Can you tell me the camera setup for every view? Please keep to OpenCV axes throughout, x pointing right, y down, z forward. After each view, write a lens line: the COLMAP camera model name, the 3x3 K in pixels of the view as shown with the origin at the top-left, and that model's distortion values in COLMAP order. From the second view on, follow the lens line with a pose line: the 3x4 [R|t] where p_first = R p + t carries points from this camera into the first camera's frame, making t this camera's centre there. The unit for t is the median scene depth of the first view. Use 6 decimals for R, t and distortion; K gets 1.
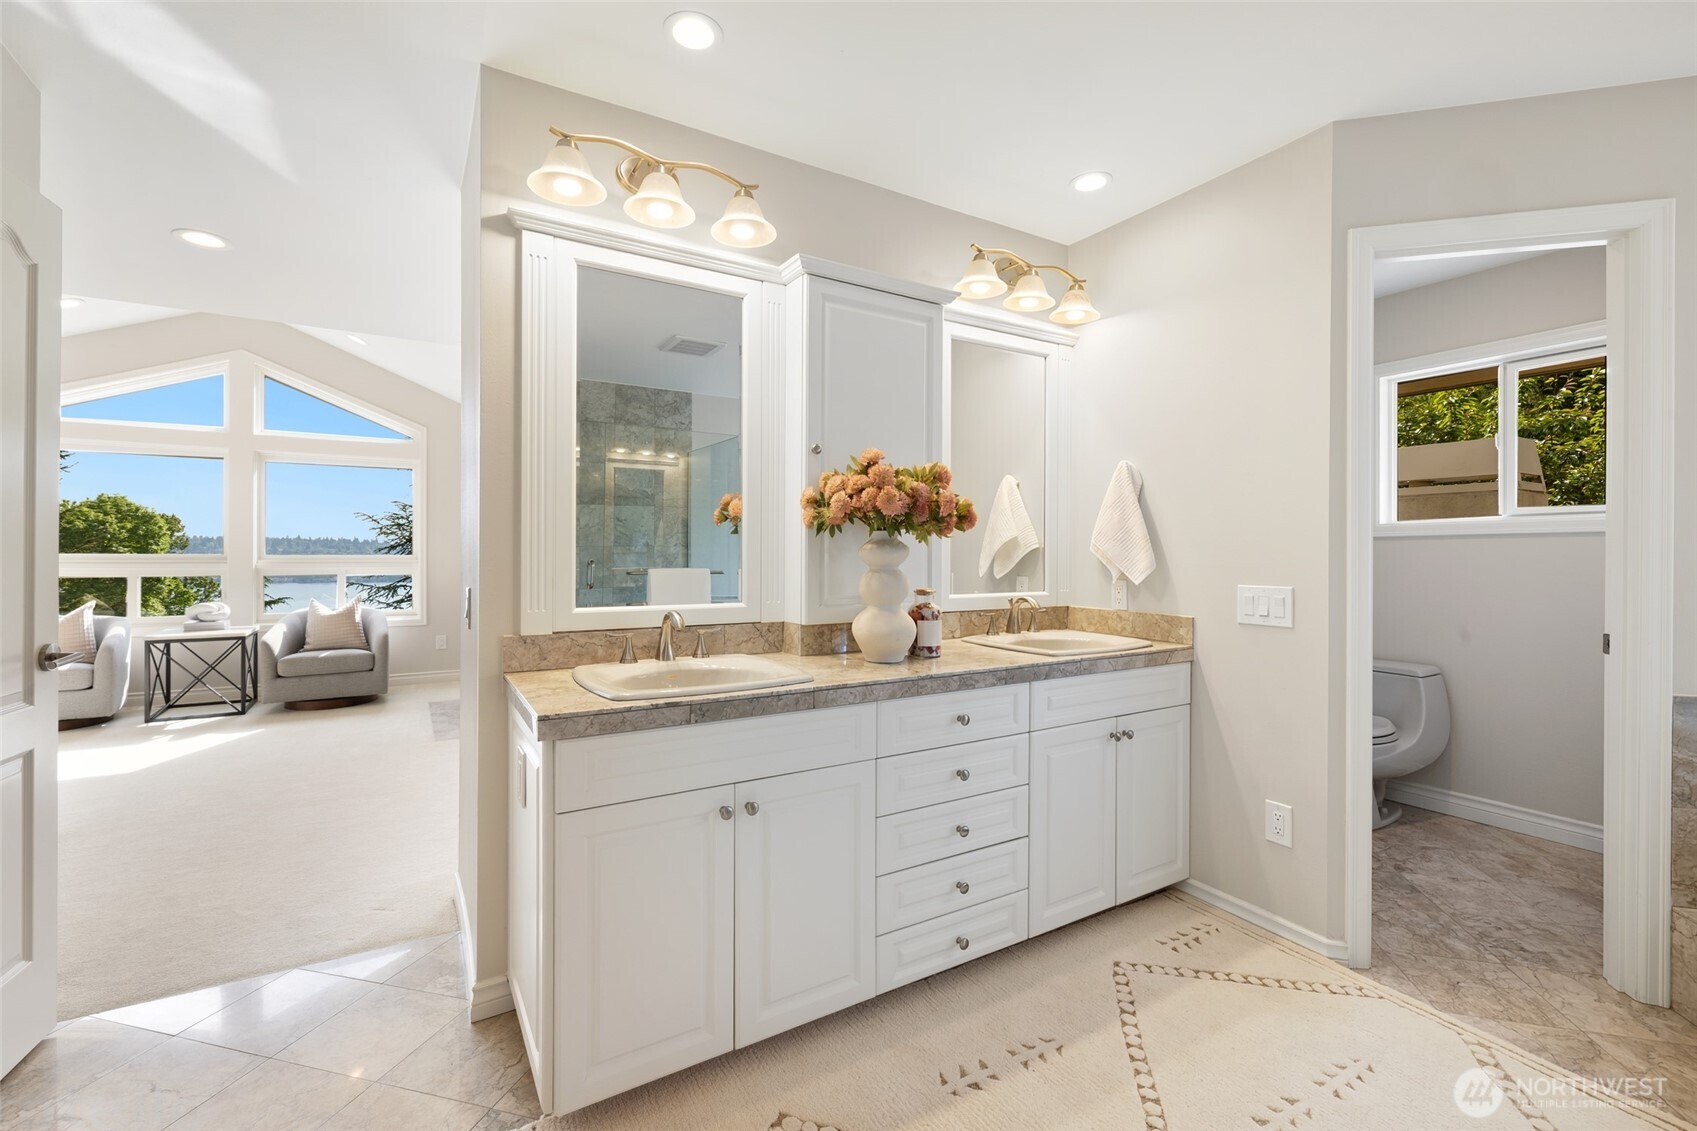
lens RADIAL K [[712.6, 0, 844.1], [0, 712.6, 556.3], [0, 0, 1]] dist [0.002015, 0.000386]
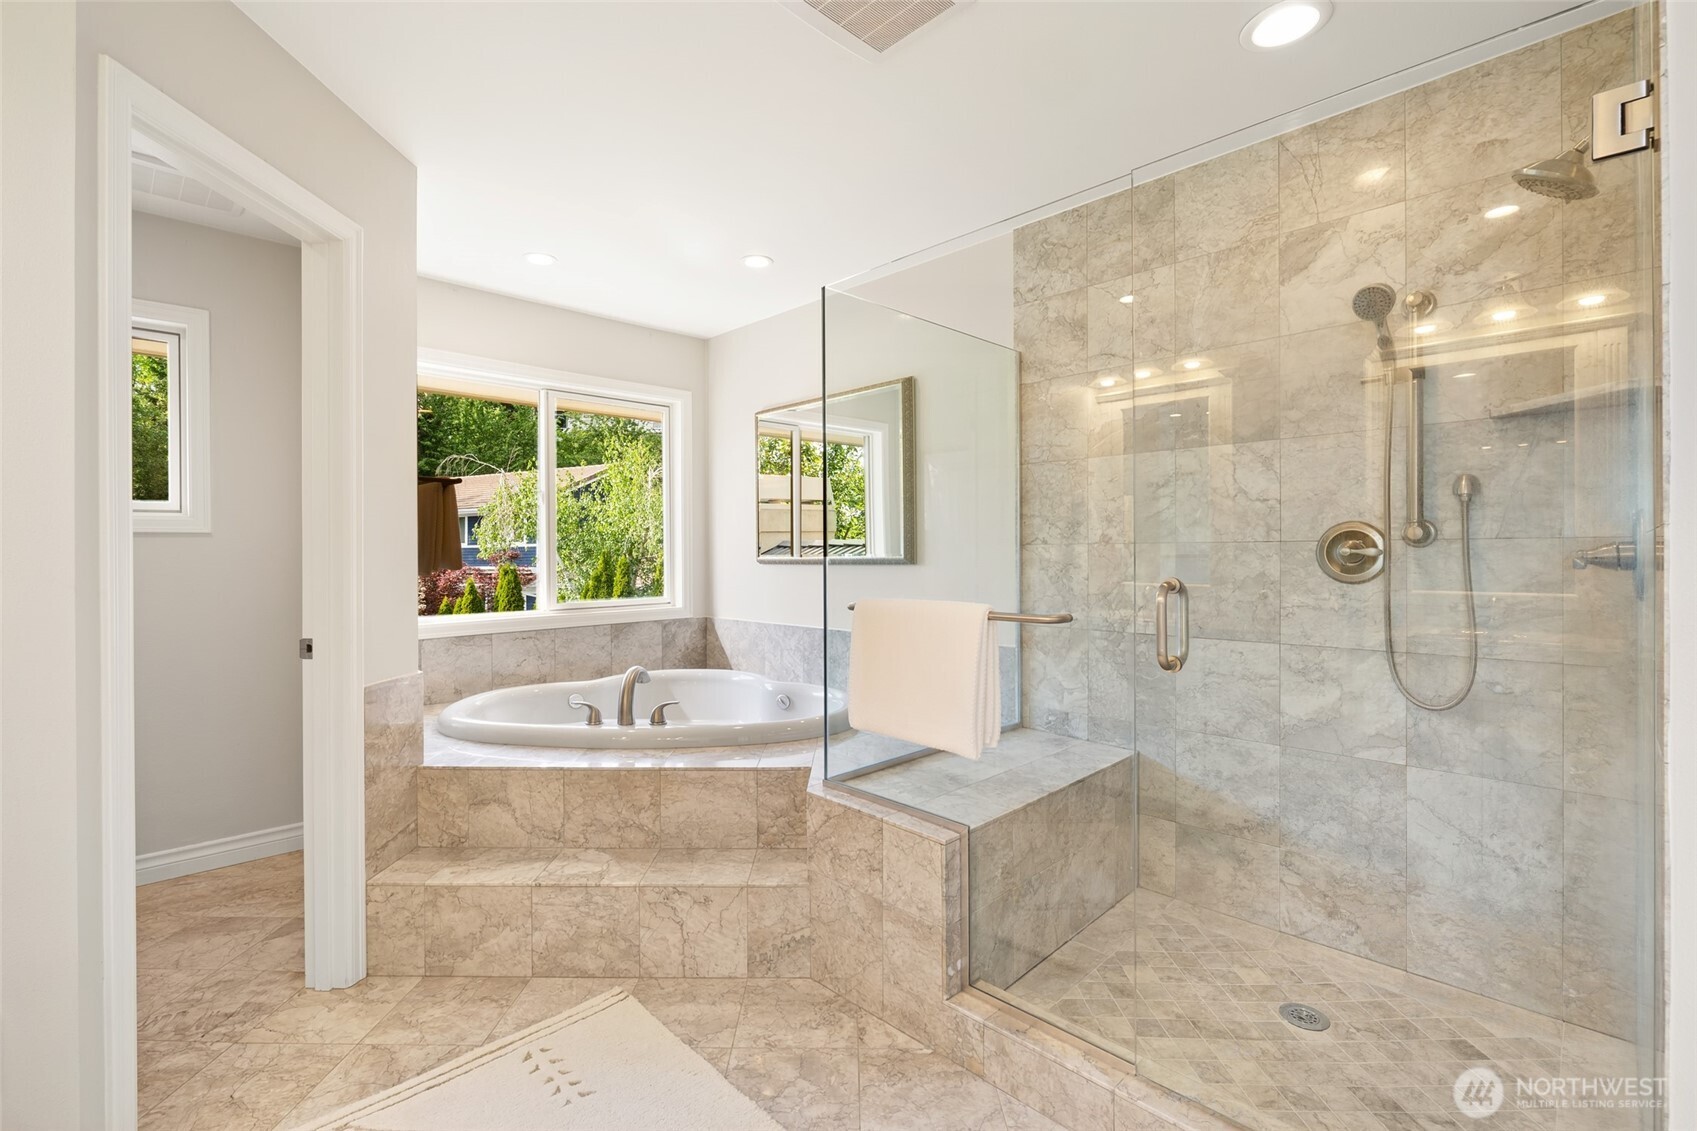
lens RADIAL K [[744.2, 0, 844.5], [0, 744.2, 558.0], [0, 0, 1]] dist [0.001071, 0.000286]
pose [[-0.217486, -0.006806, 0.976040, -0.093077], [0.002697, 0.999968, 0.007574, -0.007753], [-0.976060, 0.004279, -0.217461, 0.498736]]
